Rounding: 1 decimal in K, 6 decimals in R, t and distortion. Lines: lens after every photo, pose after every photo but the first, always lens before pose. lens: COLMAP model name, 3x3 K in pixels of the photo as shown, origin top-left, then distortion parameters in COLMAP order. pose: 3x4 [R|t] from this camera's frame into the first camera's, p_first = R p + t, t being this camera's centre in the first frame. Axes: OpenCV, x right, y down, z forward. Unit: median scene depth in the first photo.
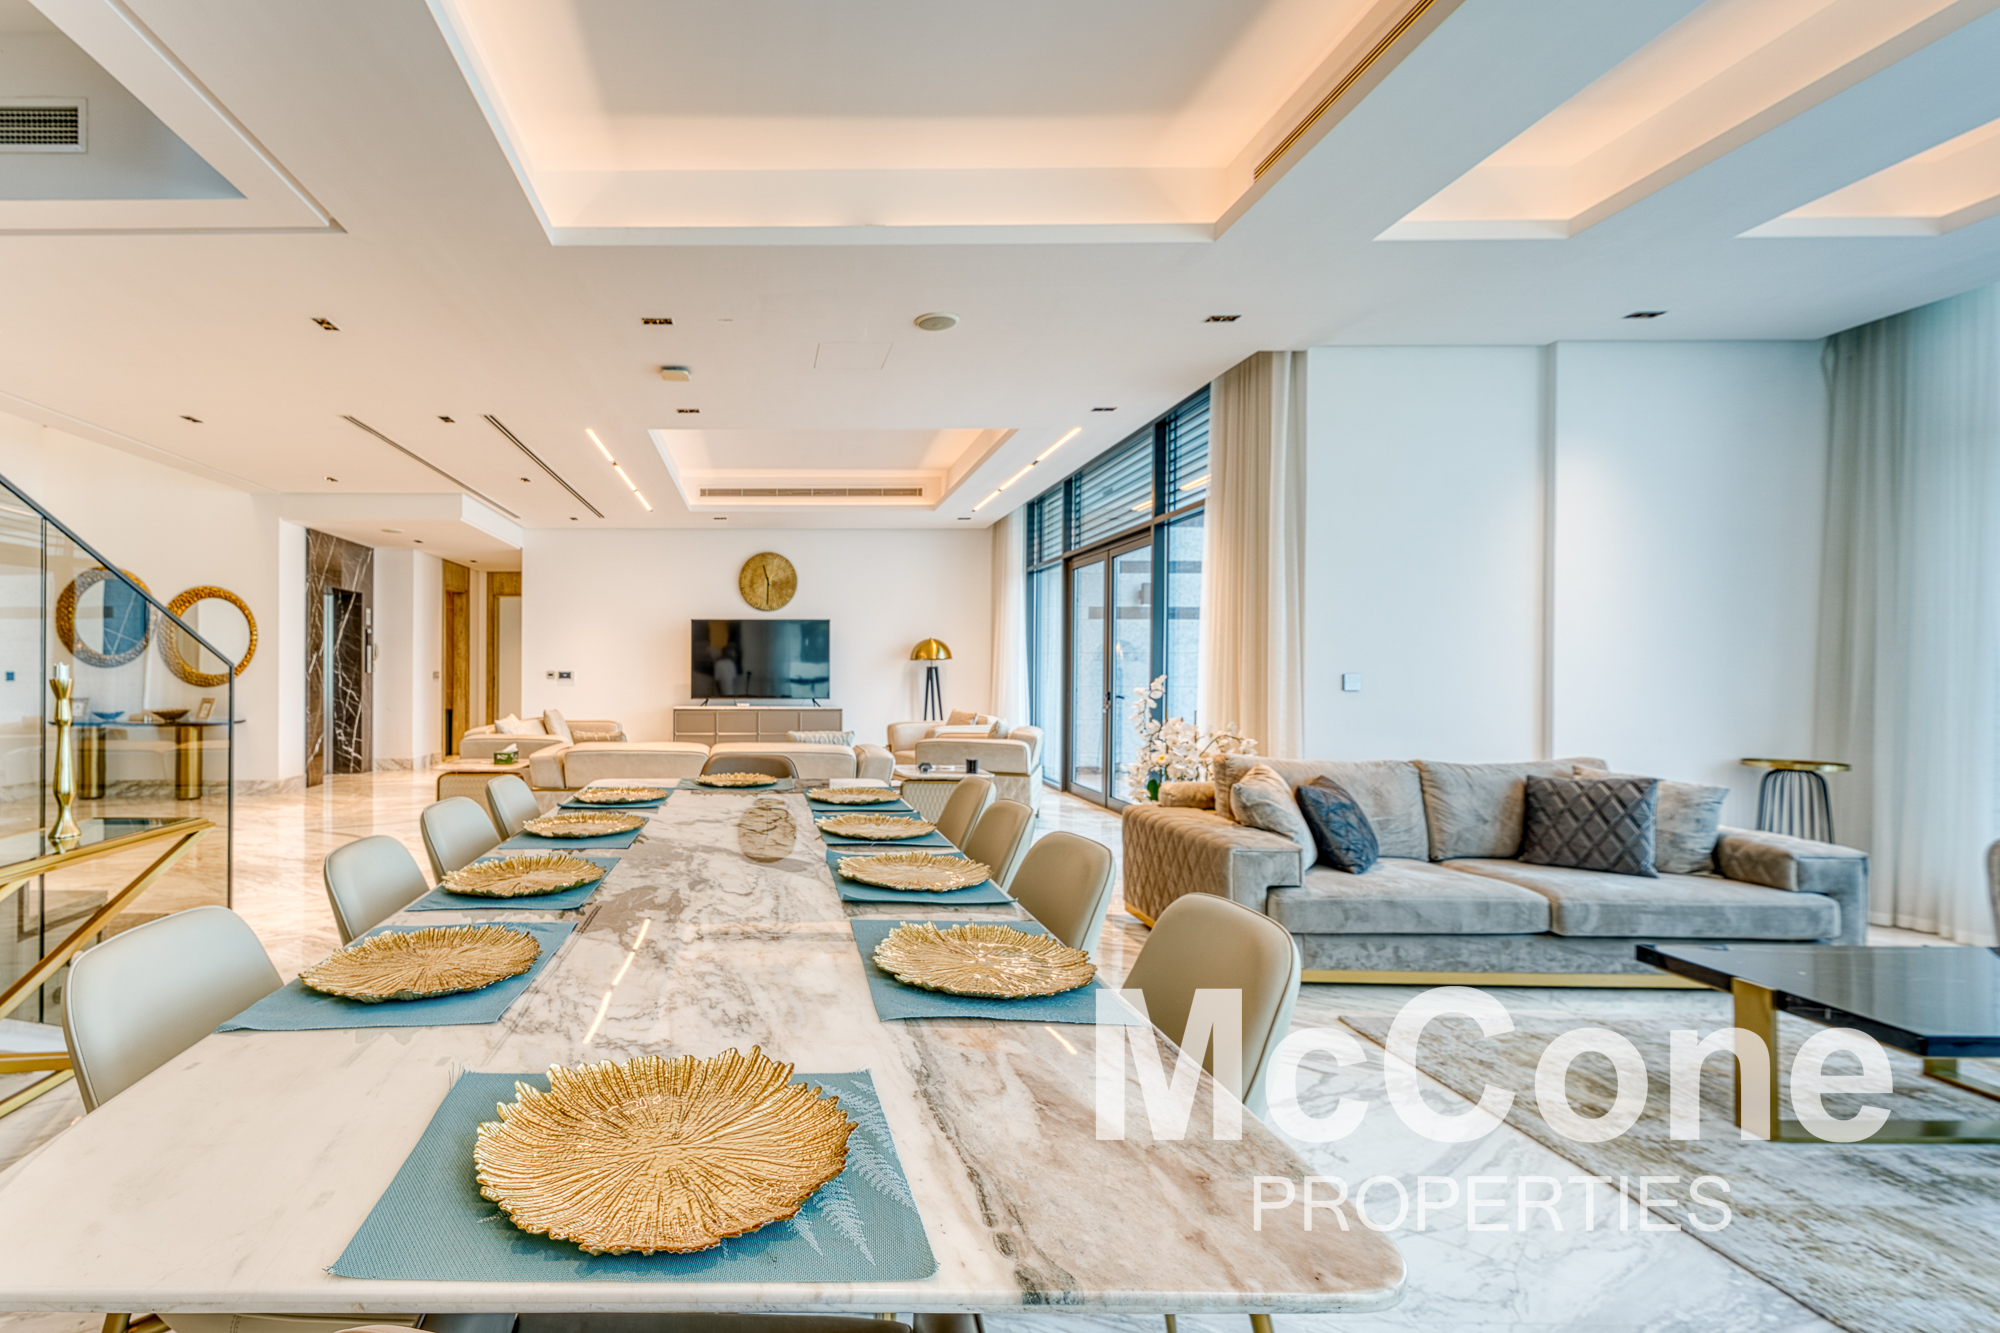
lens RADIAL K [[854.6, 0, 1000.0], [0, 854.6, 666.5], [0, 0, 1]] dist [-0.000674, -0.000464]
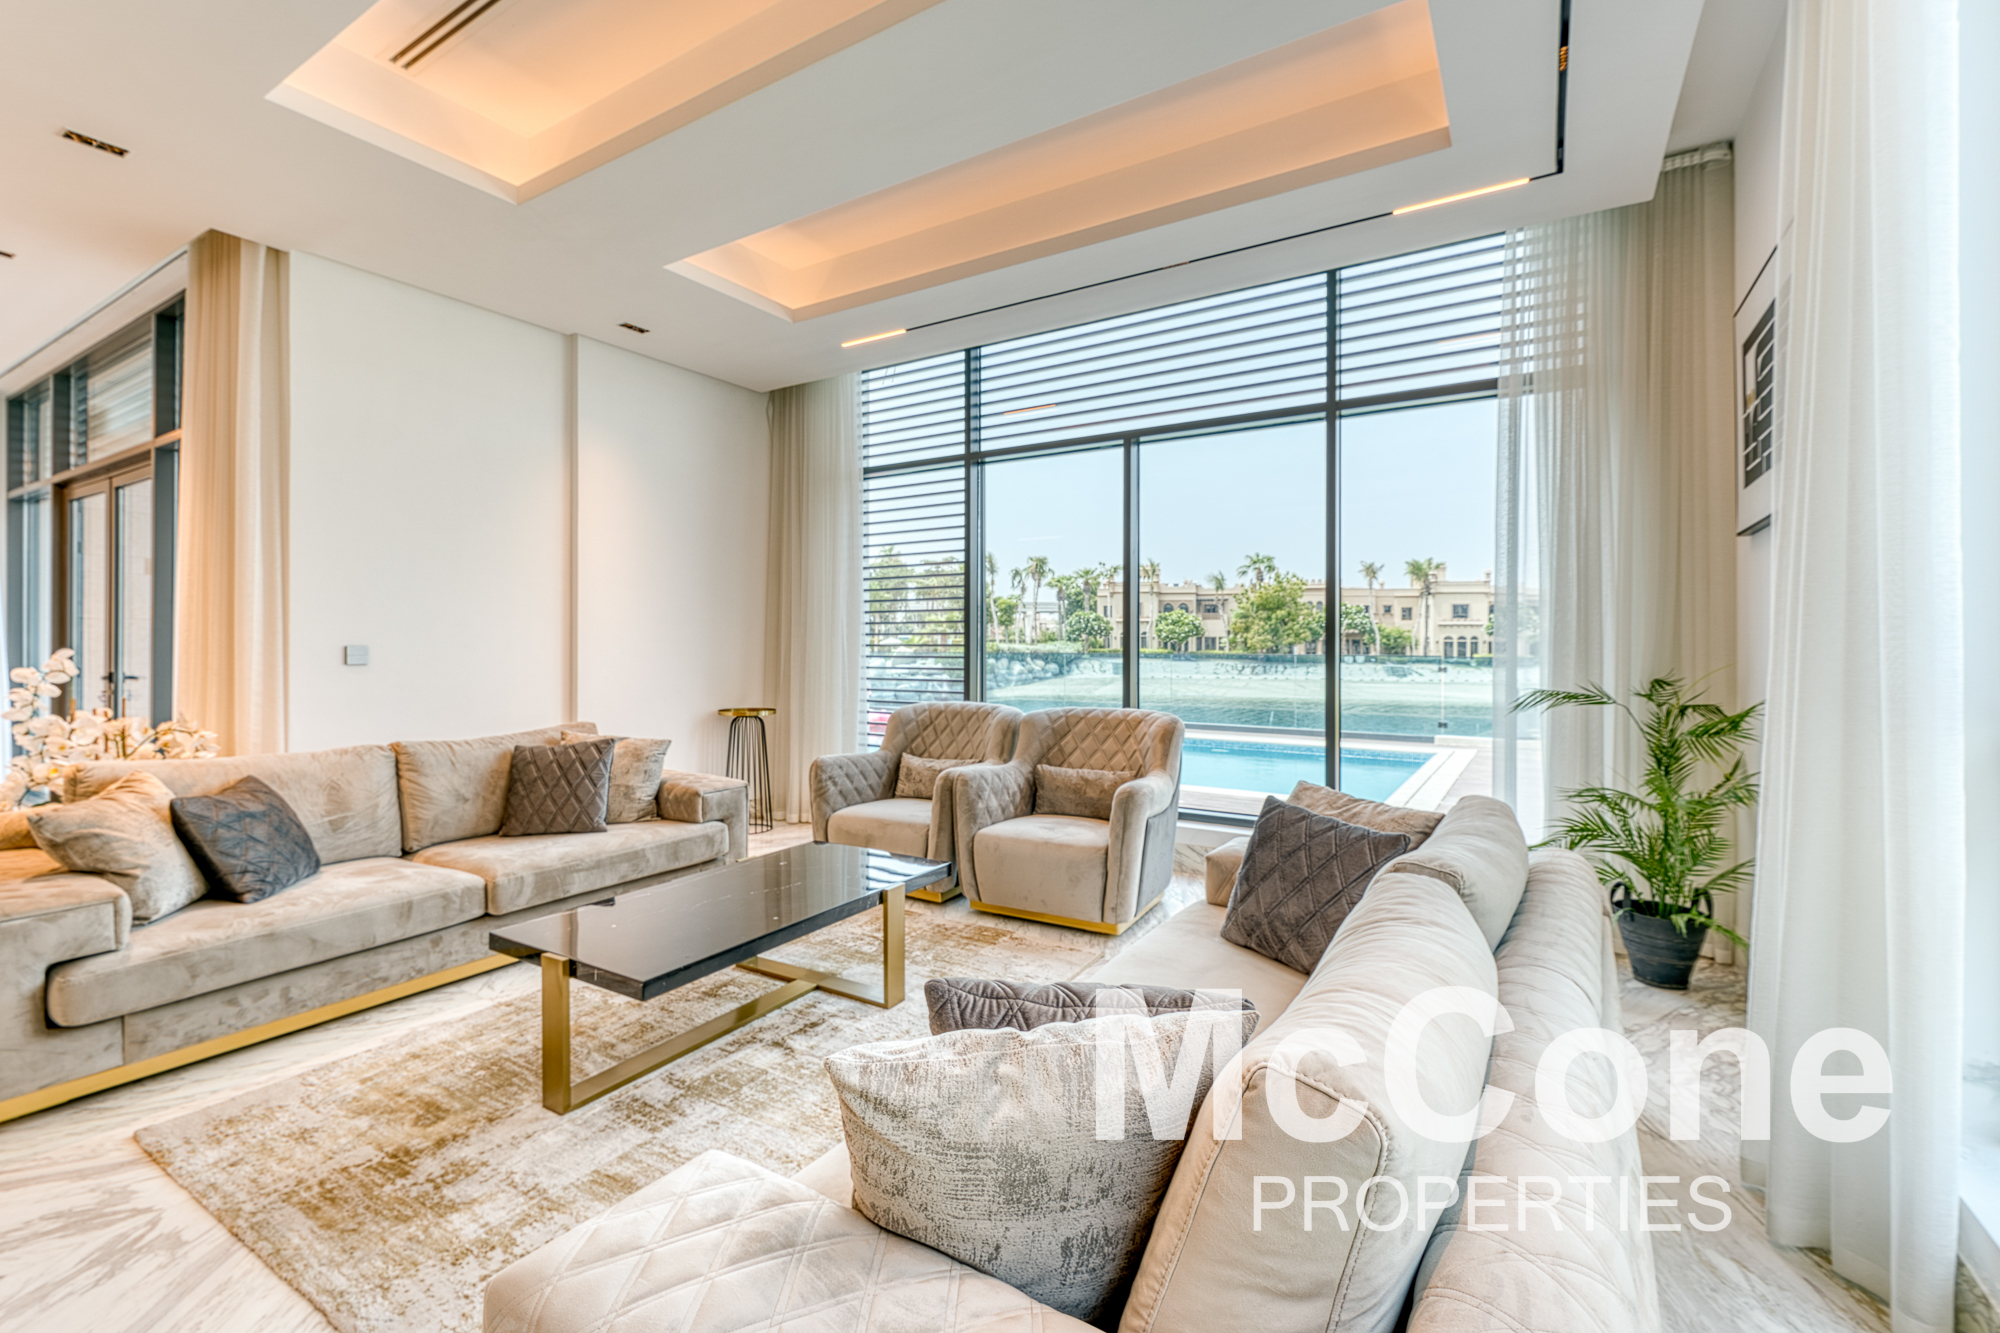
lens RADIAL K [[832.6, 0, 993.1], [0, 832.6, 617.5], [0, 0, 1]] dist [0.002280, 0.000276]
pose [[0.529176, 0.018471, 0.848311, 0.117505], [0.000746, 0.999753, -0.022233, -0.000159], [-0.848512, 0.012398, 0.529031, 0.017096]]
